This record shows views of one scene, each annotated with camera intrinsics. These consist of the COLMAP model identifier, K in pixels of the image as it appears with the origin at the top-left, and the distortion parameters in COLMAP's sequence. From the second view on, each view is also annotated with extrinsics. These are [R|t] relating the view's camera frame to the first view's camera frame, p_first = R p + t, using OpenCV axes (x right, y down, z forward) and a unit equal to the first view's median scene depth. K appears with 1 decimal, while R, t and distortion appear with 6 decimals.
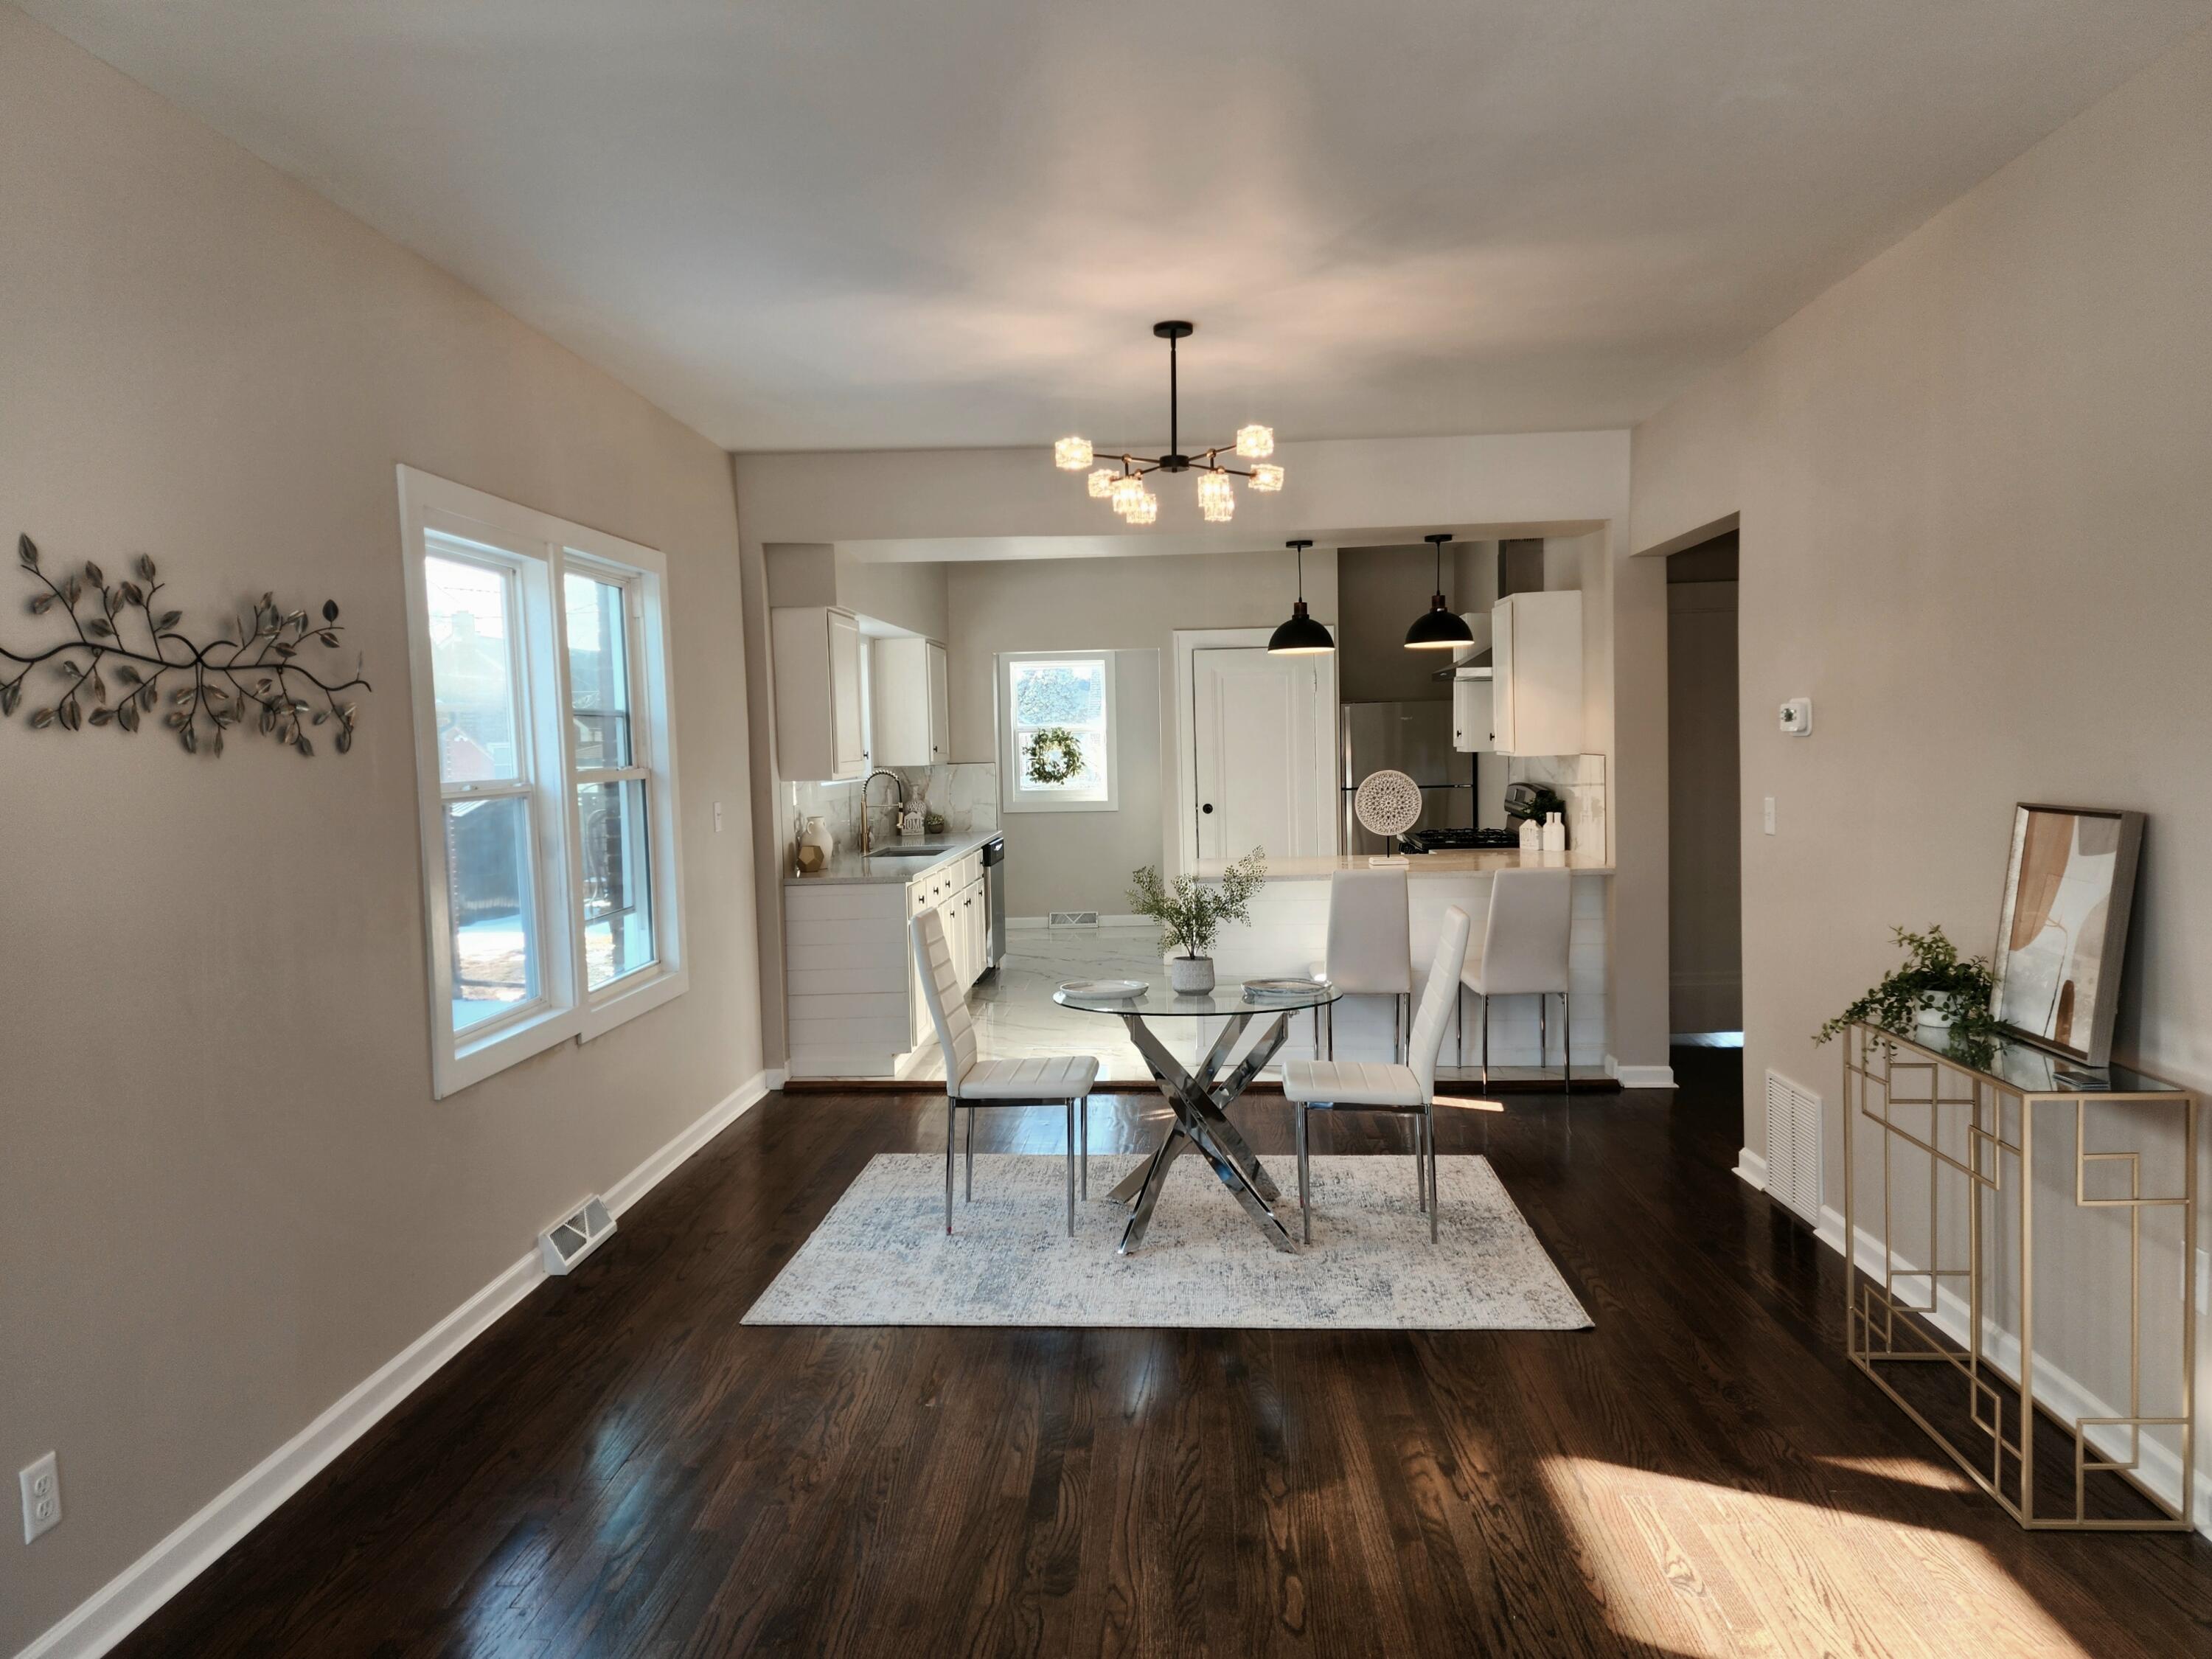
lens RADIAL K [[1490.3, 0, 1090.0], [0, 1490.3, 819.1], [0, 0, 1]] dist [0.071700, -0.067589]
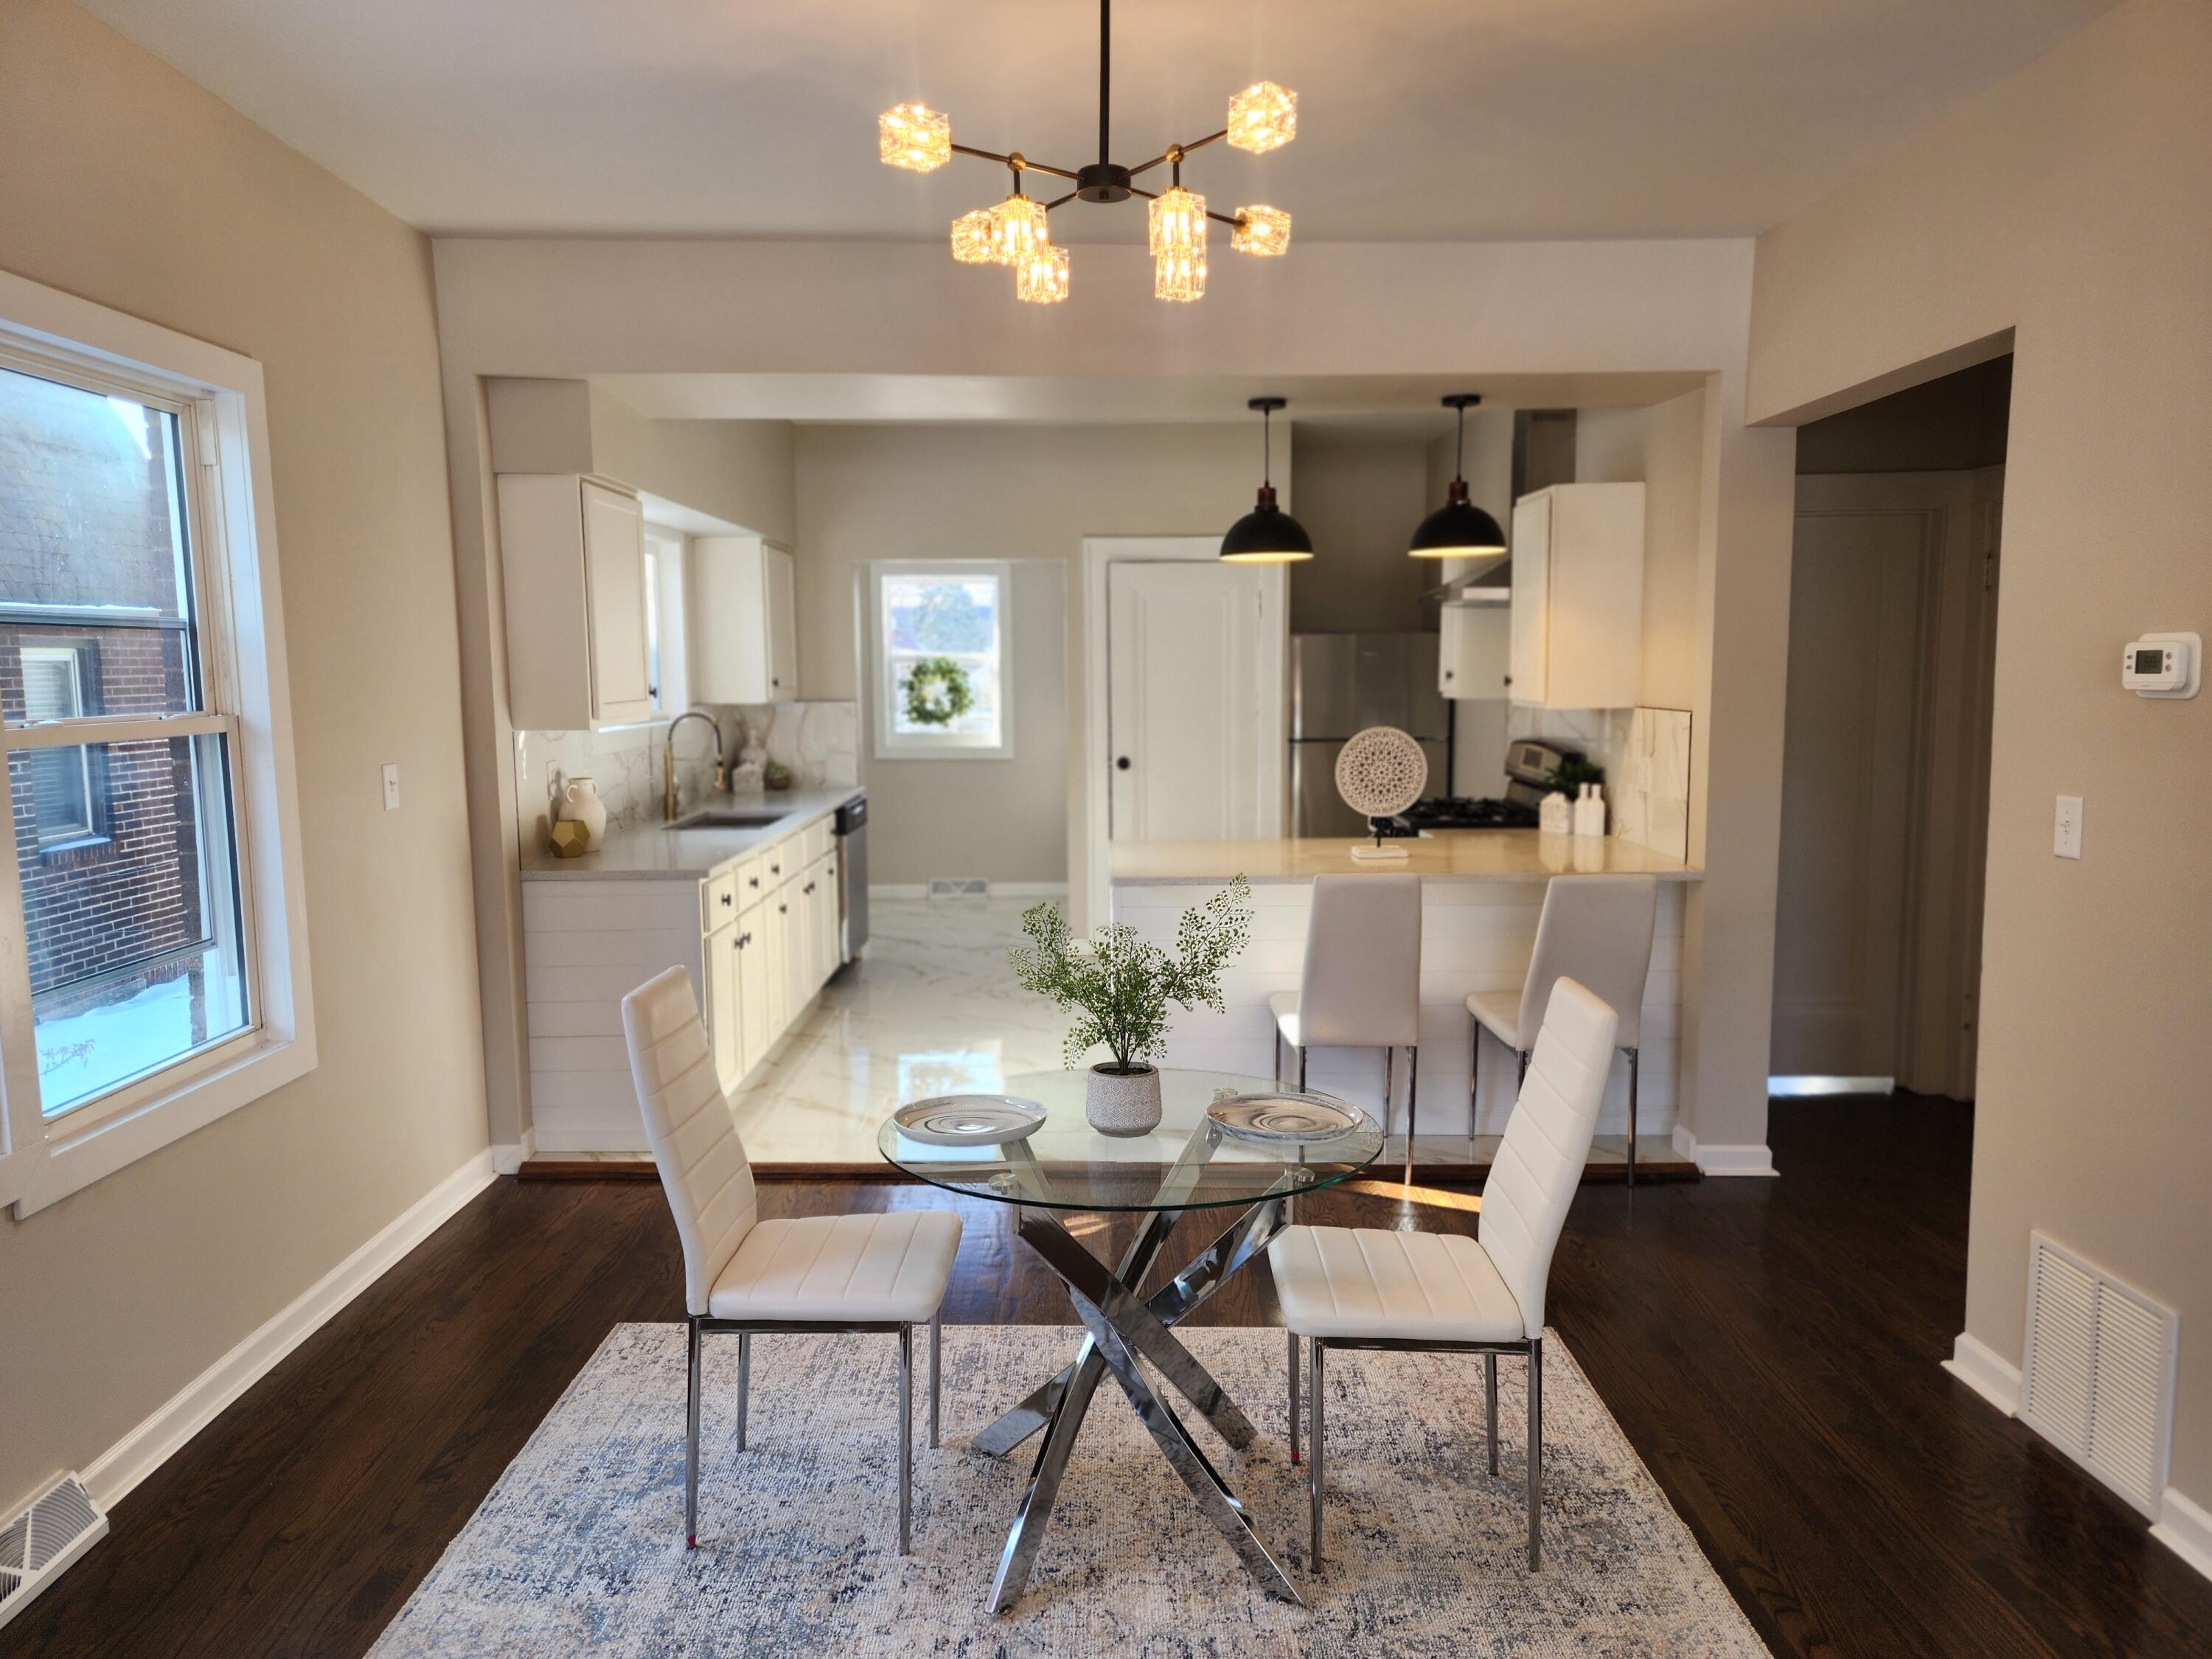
lens RADIAL K [[1490.3, 0, 1090.0], [0, 1490.3, 819.1], [0, 0, 1]] dist [0.071700, -0.067589]
pose [[0.997696, 0.010155, 0.067076, 0.011155], [-0.013292, 0.998830, 0.046488, -0.020280], [-0.066526, -0.047273, 0.996664, 0.294505]]
